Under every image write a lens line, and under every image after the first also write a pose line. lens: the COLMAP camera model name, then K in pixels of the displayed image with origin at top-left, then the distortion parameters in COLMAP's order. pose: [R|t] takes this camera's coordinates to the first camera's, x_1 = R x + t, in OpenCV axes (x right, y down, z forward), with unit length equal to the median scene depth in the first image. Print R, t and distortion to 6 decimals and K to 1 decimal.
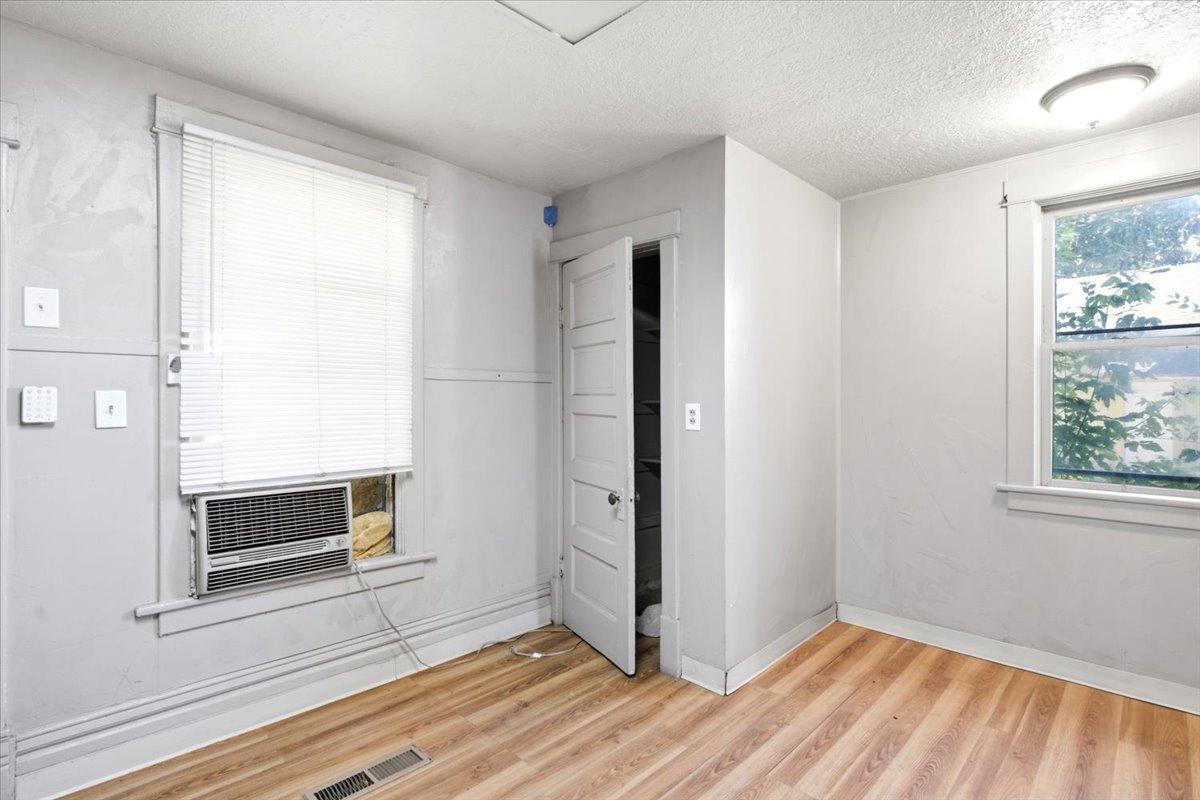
lens RADIAL K [[584.2, 0, 602.5], [0, 584.2, 398.1], [0, 0, 1]] dist [0.001398, -0.000112]
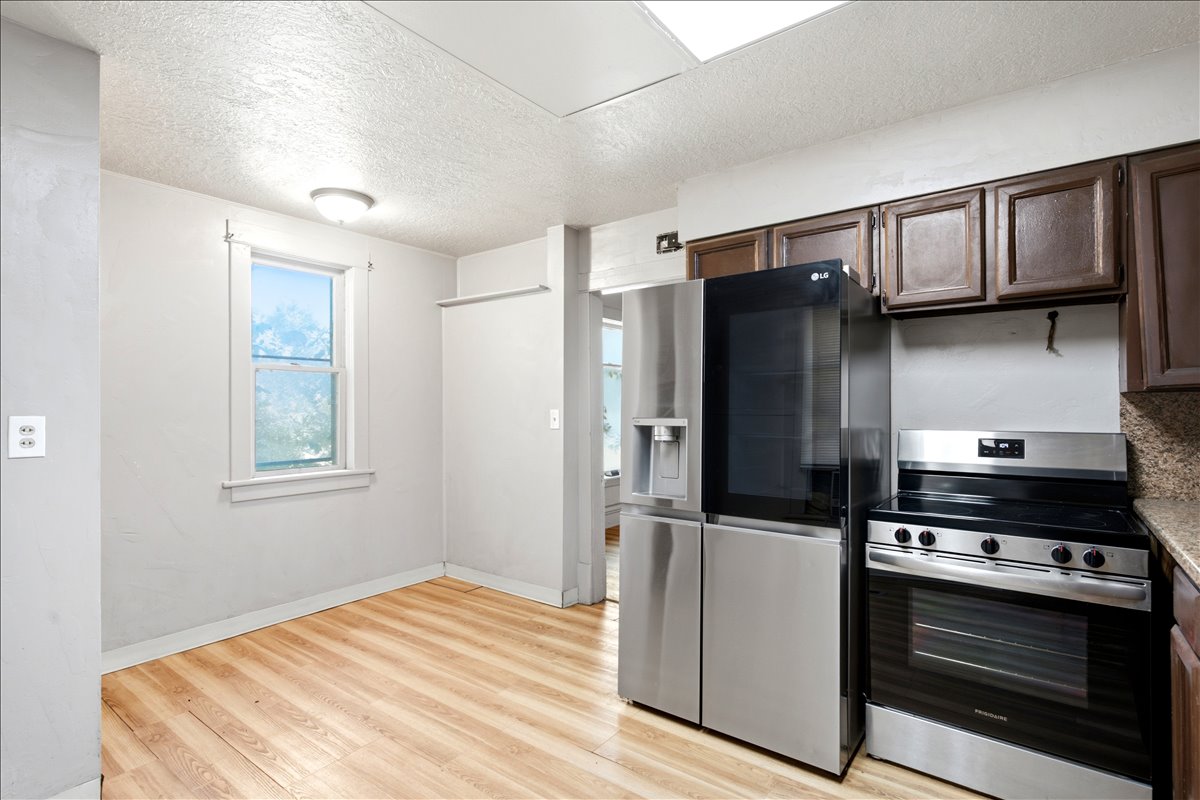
lens RADIAL K [[573.9, 0, 596.9], [0, 573.9, 405.1], [0, 0, 1]] dist [0.000316, -0.000149]
pose [[-0.119302, 0.001855, 0.992856, -0.547211], [0.000496, 0.999998, -0.001808, -0.001931], [-0.992858, 0.000277, -0.119302, 0.430216]]
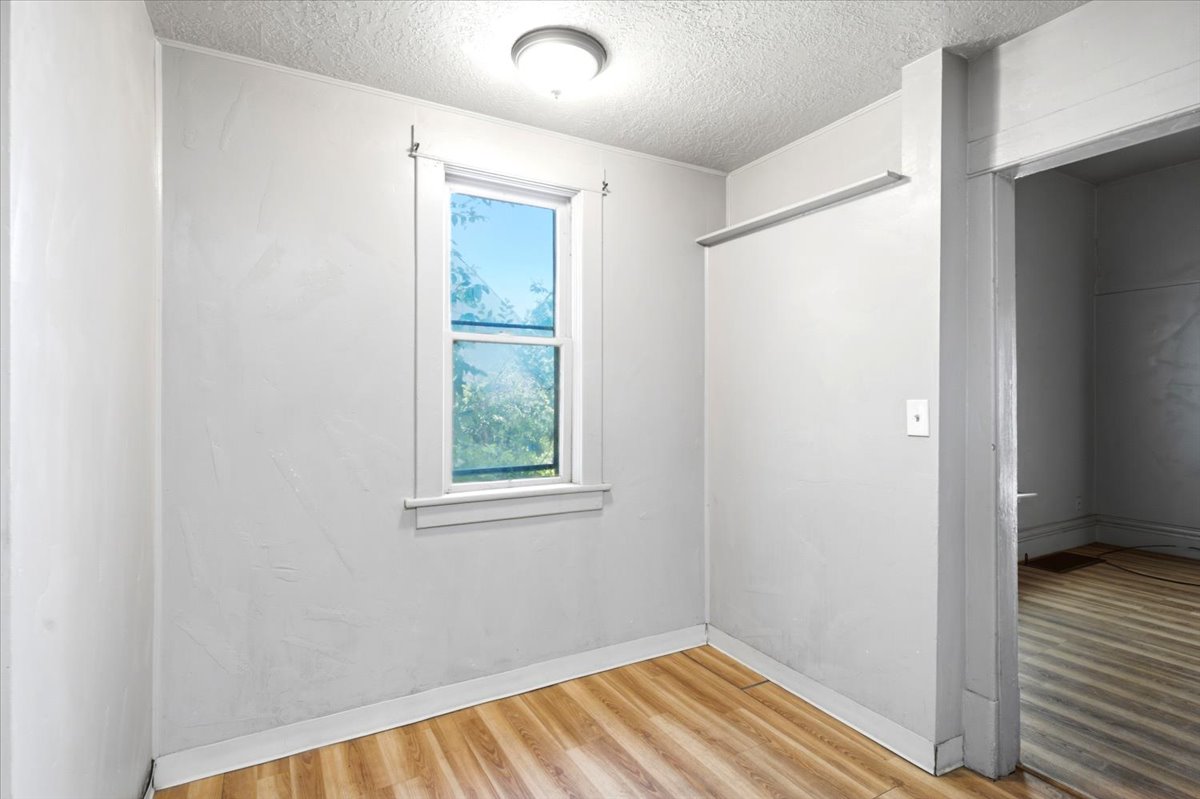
lens RADIAL K [[584.2, 0, 602.5], [0, 584.2, 397.6], [0, 0, 1]] dist [0.001398, -0.000112]
pose [[0.282614, -0.000207, 0.959234, -0.014807], [-0.004111, 0.999991, 0.001427, 0.004403], [-0.959225, -0.004347, 0.282610, 0.541752]]
